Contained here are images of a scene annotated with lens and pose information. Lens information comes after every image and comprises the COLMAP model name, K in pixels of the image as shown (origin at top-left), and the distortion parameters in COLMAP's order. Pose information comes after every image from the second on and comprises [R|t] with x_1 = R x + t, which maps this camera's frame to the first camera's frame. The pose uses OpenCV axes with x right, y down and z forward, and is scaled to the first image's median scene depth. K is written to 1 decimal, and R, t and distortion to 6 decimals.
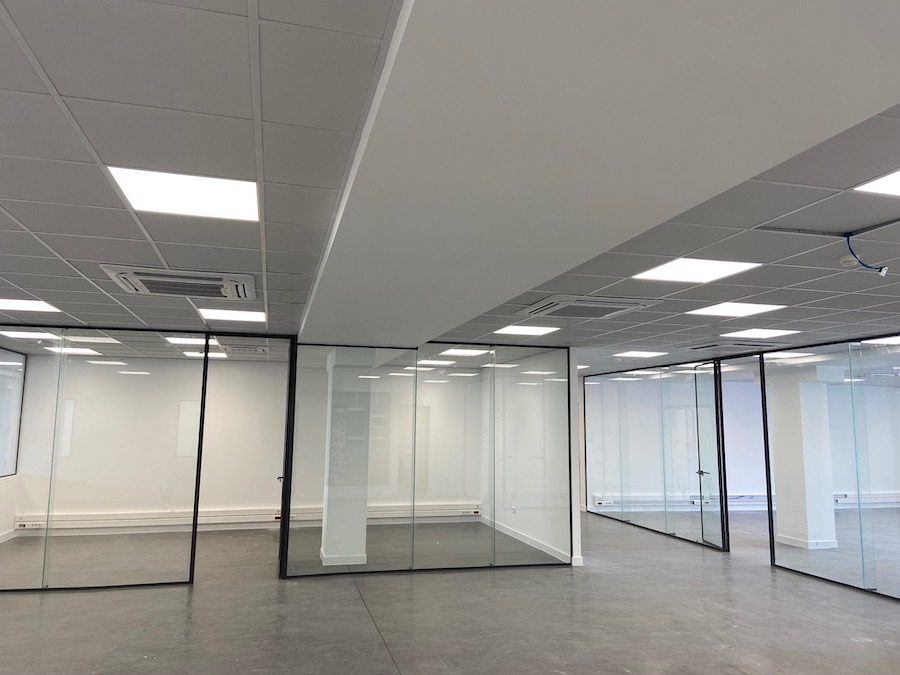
lens RADIAL K [[682.9, 0, 450.4], [0, 682.9, 319.8], [0, 0, 1]] dist [0.097405, -0.129009]
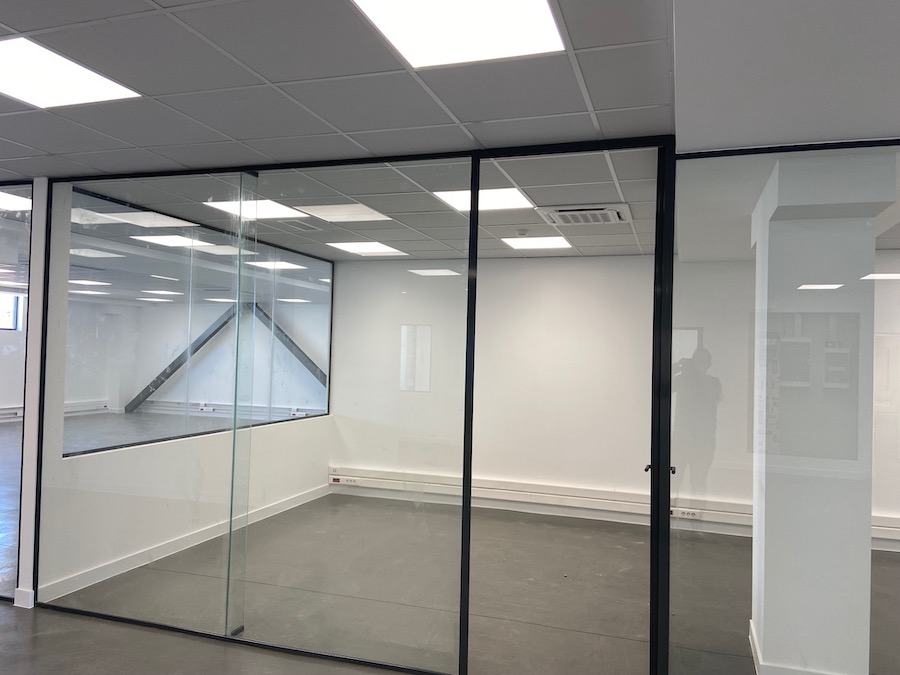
lens RADIAL K [[682.9, 0, 450.4], [0, 682.9, 319.8], [0, 0, 1]] dist [0.097405, -0.129009]
pose [[0.838351, -0.013863, -0.544954, -0.086966], [0.062861, 0.995466, 0.071382, 0.070397], [0.541494, -0.094100, 0.835422, 0.441633]]
